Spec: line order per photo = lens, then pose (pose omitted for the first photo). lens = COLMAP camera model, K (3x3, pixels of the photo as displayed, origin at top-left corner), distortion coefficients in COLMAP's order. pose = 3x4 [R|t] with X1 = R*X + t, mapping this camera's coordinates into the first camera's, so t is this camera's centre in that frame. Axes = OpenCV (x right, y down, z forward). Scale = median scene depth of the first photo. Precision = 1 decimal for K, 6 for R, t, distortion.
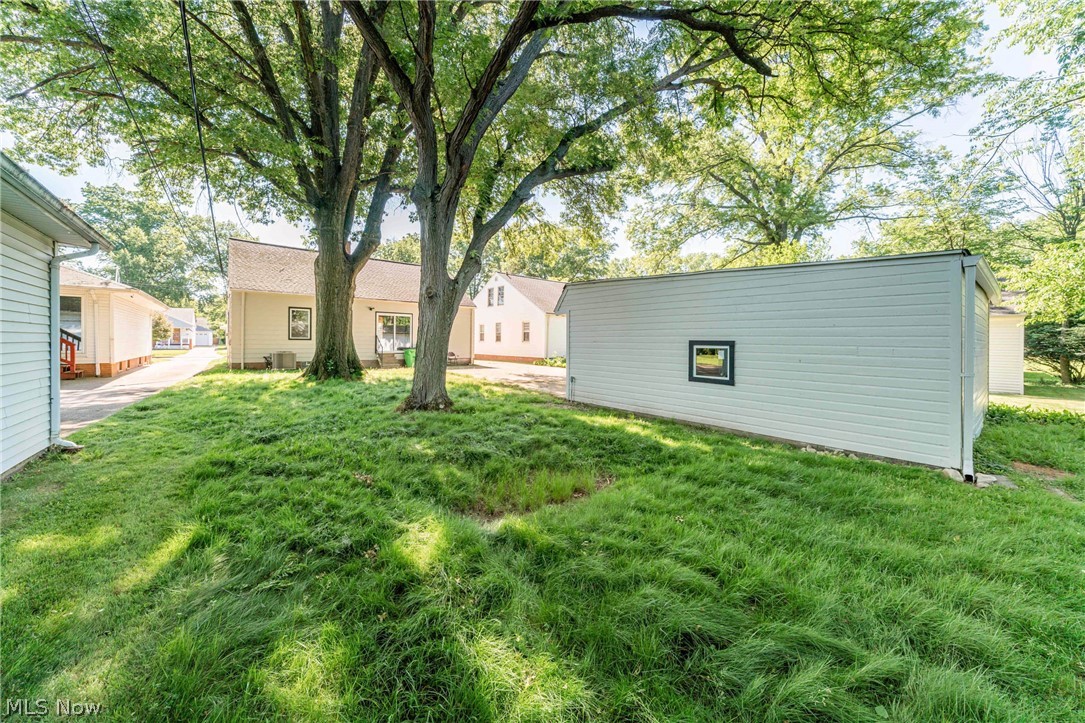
lens RADIAL K [[377.9, 0, 540.0], [0, 377.9, 331.2], [0, 0, 1]] dist [-0.005617, -0.000114]
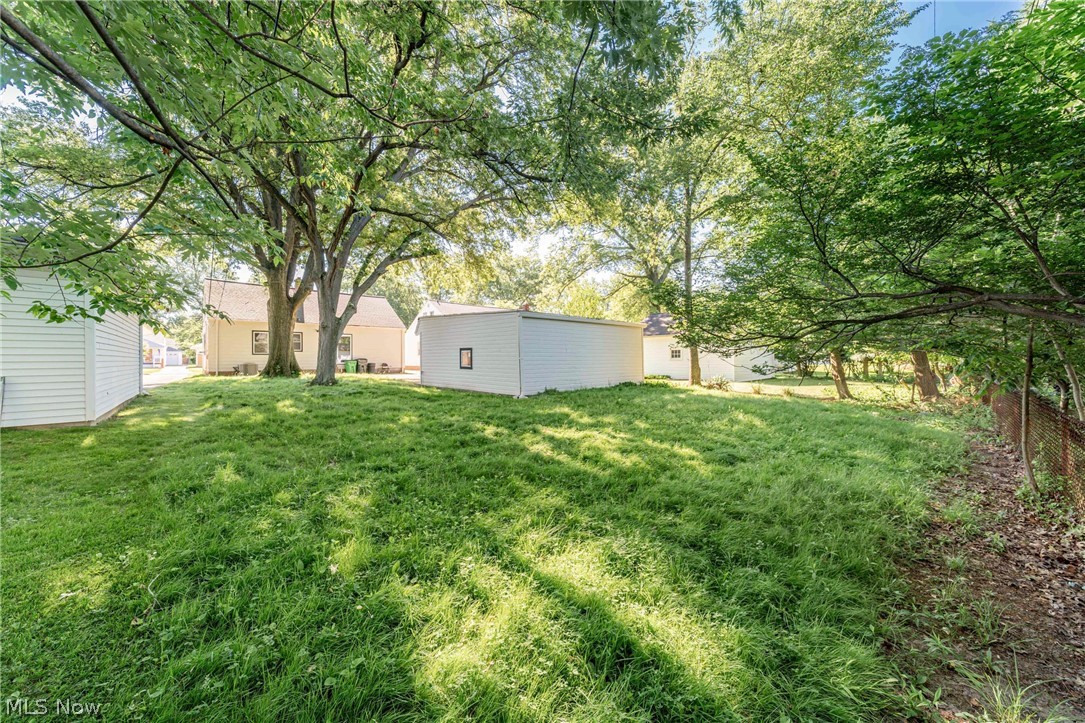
lens RADIAL K [[363.7, 0, 544.3], [0, 363.7, 346.3], [0, 0, 1]] dist [-0.001159, -0.000077]
pose [[0.997145, -0.014255, 0.074152, 0.436605], [0.014462, 0.999893, -0.002253, 0.015873], [-0.074112, 0.003319, 0.997244, -0.589428]]
